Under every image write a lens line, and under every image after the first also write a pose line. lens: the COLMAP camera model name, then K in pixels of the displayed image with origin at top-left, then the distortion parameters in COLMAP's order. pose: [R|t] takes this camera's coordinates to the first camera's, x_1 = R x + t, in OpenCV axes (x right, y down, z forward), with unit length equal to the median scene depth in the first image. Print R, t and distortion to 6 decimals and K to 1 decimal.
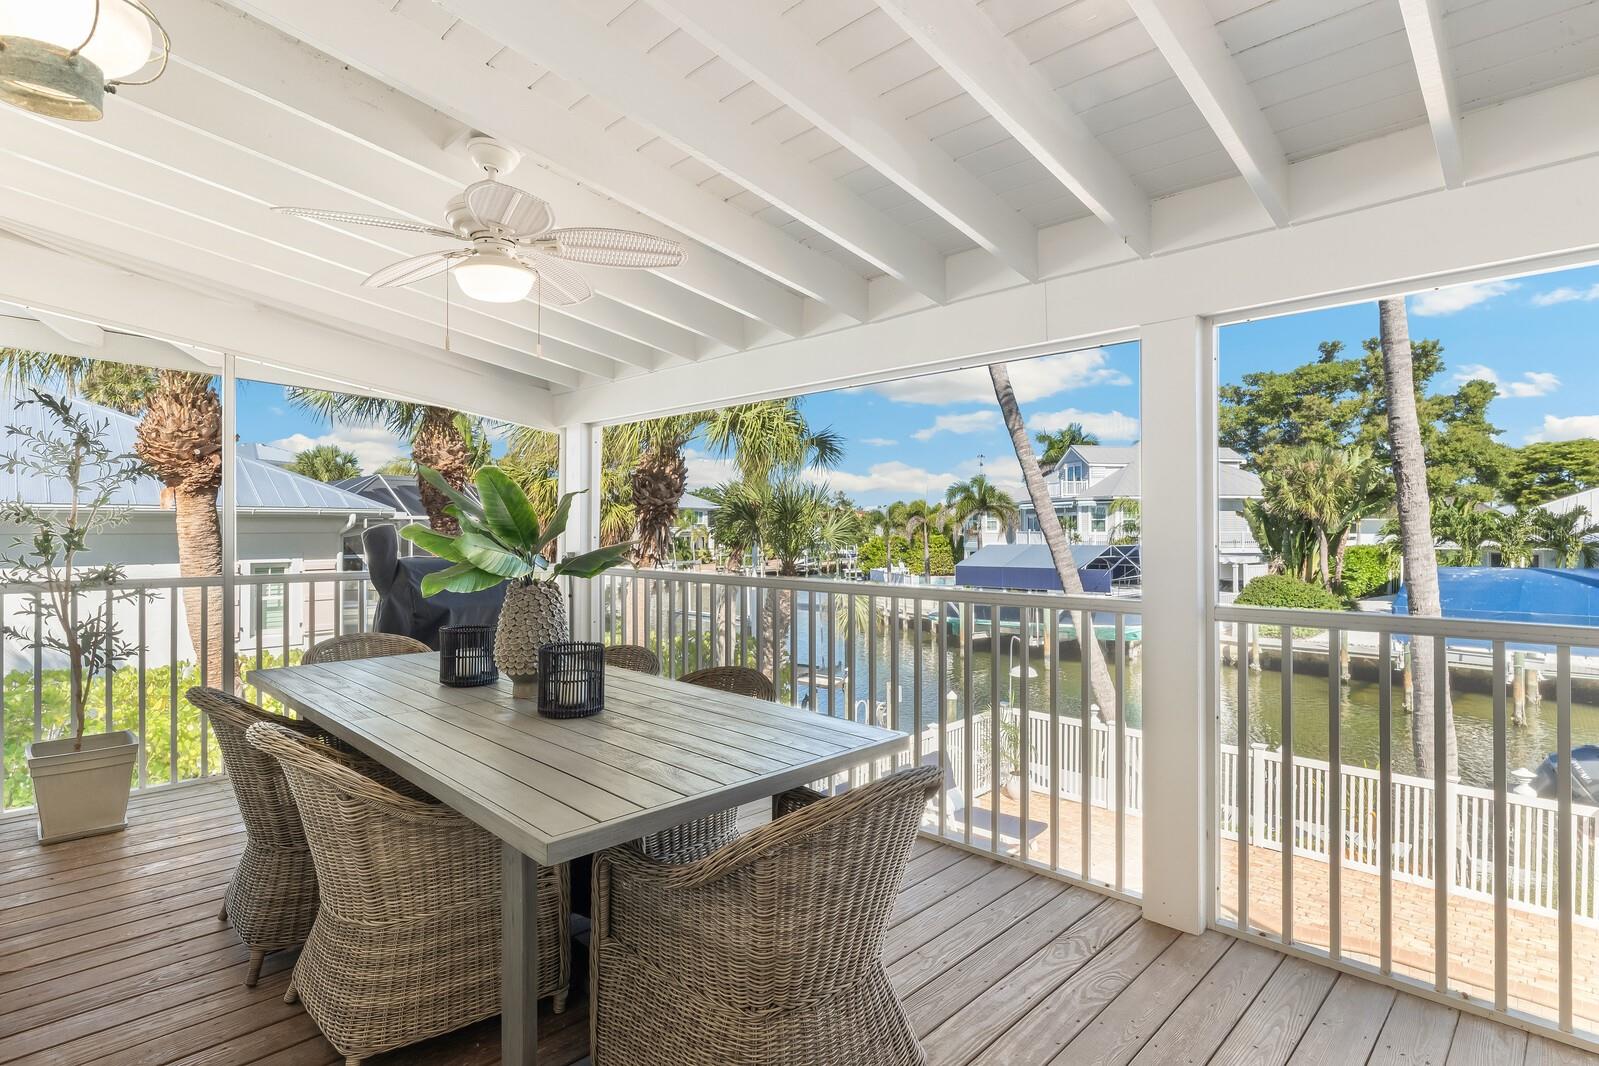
lens RADIAL K [[799.0, 0, 799.5], [0, 799.0, 533.0], [0, 0, 1]] dist [-0.003635, -0.000872]
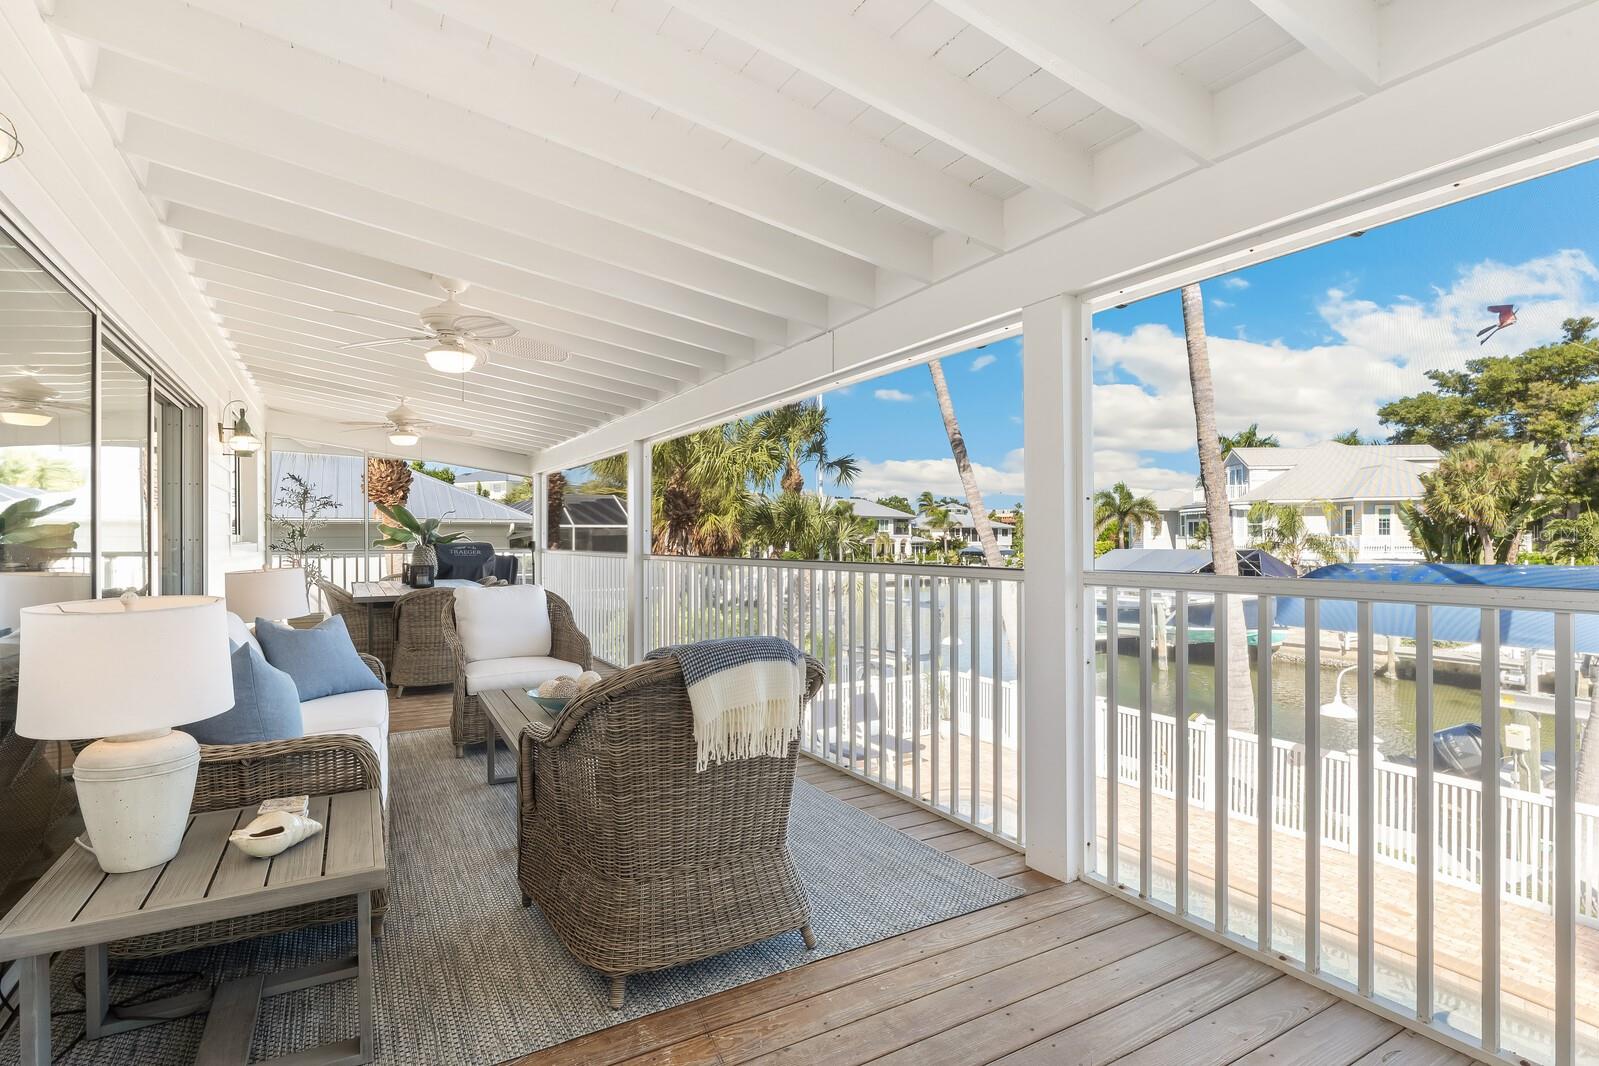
lens RADIAL K [[799.0, 0, 799.5], [0, 799.0, 533.0], [0, 0, 1]] dist [-0.003635, -0.000872]
pose [[0.962584, -0.004739, -0.270942, 0.137950], [0.001820, 0.999938, -0.011025, 0.004477], [0.270977, 0.010120, 0.962533, -0.107243]]
